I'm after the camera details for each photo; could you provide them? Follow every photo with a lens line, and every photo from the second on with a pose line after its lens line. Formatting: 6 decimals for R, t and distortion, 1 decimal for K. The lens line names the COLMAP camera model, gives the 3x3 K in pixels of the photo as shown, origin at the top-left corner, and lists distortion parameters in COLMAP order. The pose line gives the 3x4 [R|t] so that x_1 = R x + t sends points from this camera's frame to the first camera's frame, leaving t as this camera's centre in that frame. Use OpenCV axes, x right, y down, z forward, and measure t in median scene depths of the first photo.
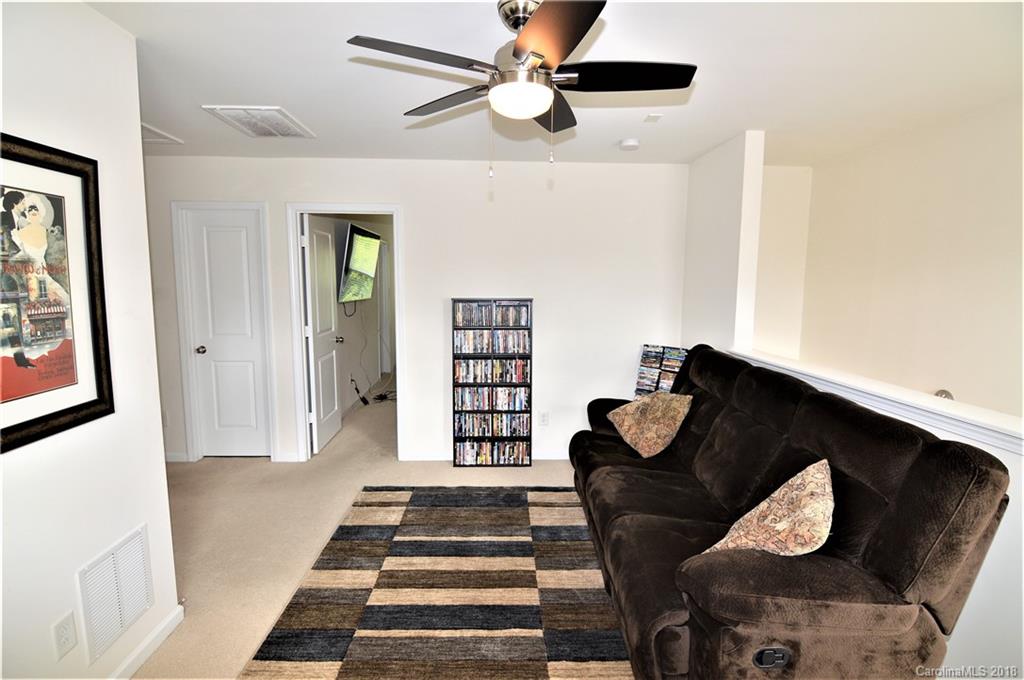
lens RADIAL K [[500.5, 0, 505.9], [0, 500.5, 338.1], [0, 0, 1]] dist [-0.007223, -0.010053]
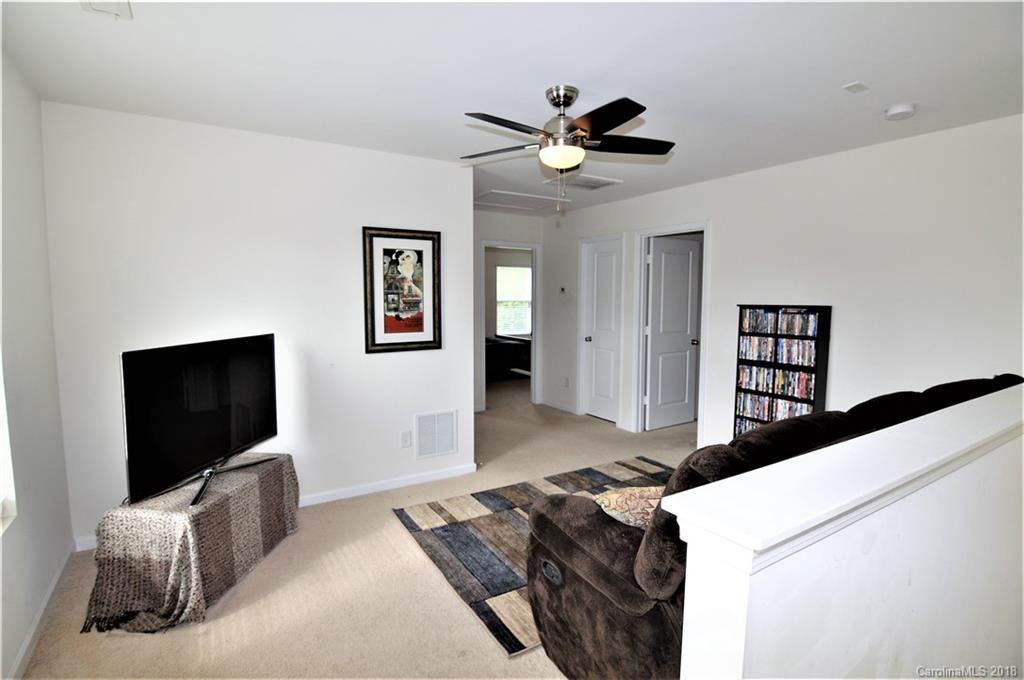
lens RADIAL K [[500.5, 0, 512.2], [0, 500.5, 338.6], [0, 0, 1]] dist [-0.007223, -0.010053]
pose [[0.502169, 0.067598, -0.862124, 1.283870], [-0.098105, 0.994957, 0.020870, 0.034470], [0.859187, 0.074098, 0.506268, 0.189468]]
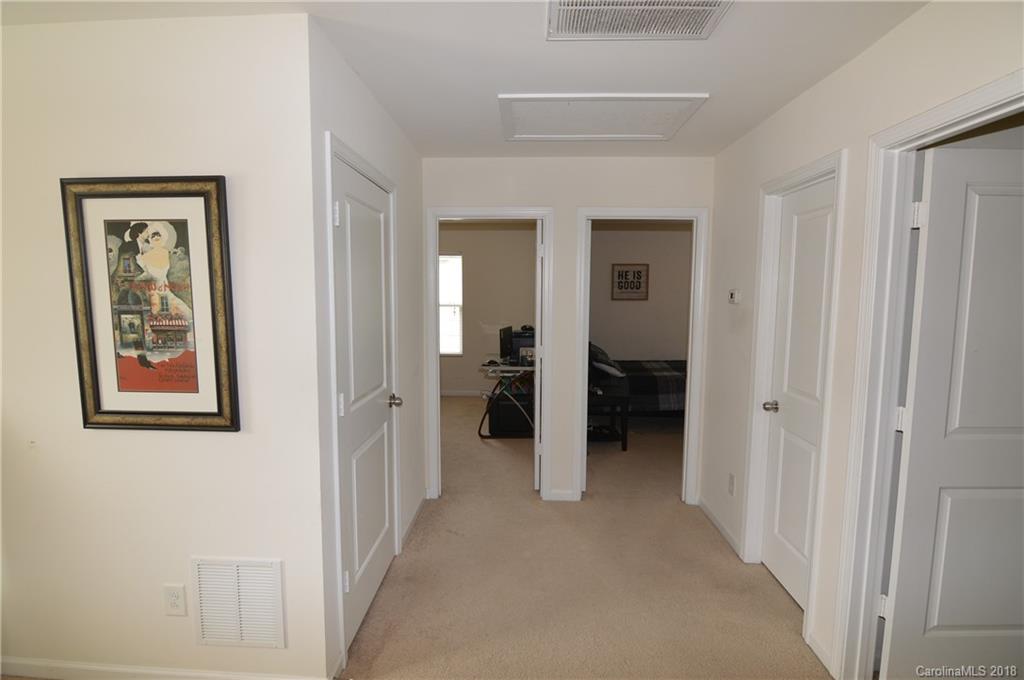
lens RADIAL K [[500.5, 0, 512.2], [0, 500.5, 341.0], [0, 0, 1]] dist [-0.007223, -0.010053]
pose [[-0.075949, 0.090766, -0.992972, 0.143199], [-0.122910, 0.987401, 0.099657, -0.206404], [0.989507, 0.129615, -0.063837, 1.695497]]
